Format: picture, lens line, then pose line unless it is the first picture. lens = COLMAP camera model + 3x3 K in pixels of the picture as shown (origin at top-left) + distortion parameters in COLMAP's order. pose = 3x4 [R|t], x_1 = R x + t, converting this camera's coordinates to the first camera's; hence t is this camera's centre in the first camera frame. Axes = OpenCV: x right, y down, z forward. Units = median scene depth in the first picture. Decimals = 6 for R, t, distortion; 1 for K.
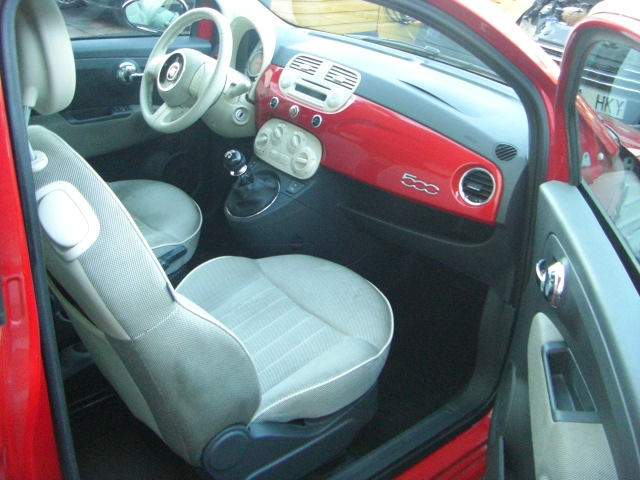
lens RADIAL K [[725.6, 0, 348.3], [0, 725.6, 200.1], [0, 0, 1]] dist [-0.199468, 0.197124]
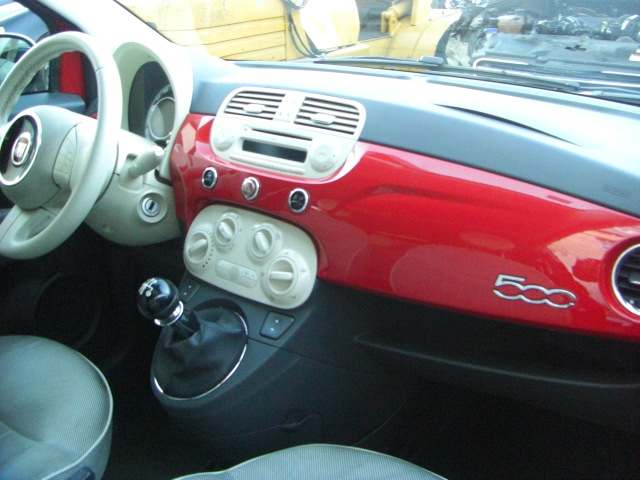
lens RADIAL K [[725.6, 0, 348.3], [0, 725.6, 200.1], [0, 0, 1]] dist [-0.199468, 0.197124]
pose [[0.977467, -0.152066, 0.146407, -0.082810], [0.162391, 0.984821, -0.061295, -0.066333], [-0.134864, 0.083689, 0.987324, 0.434764]]
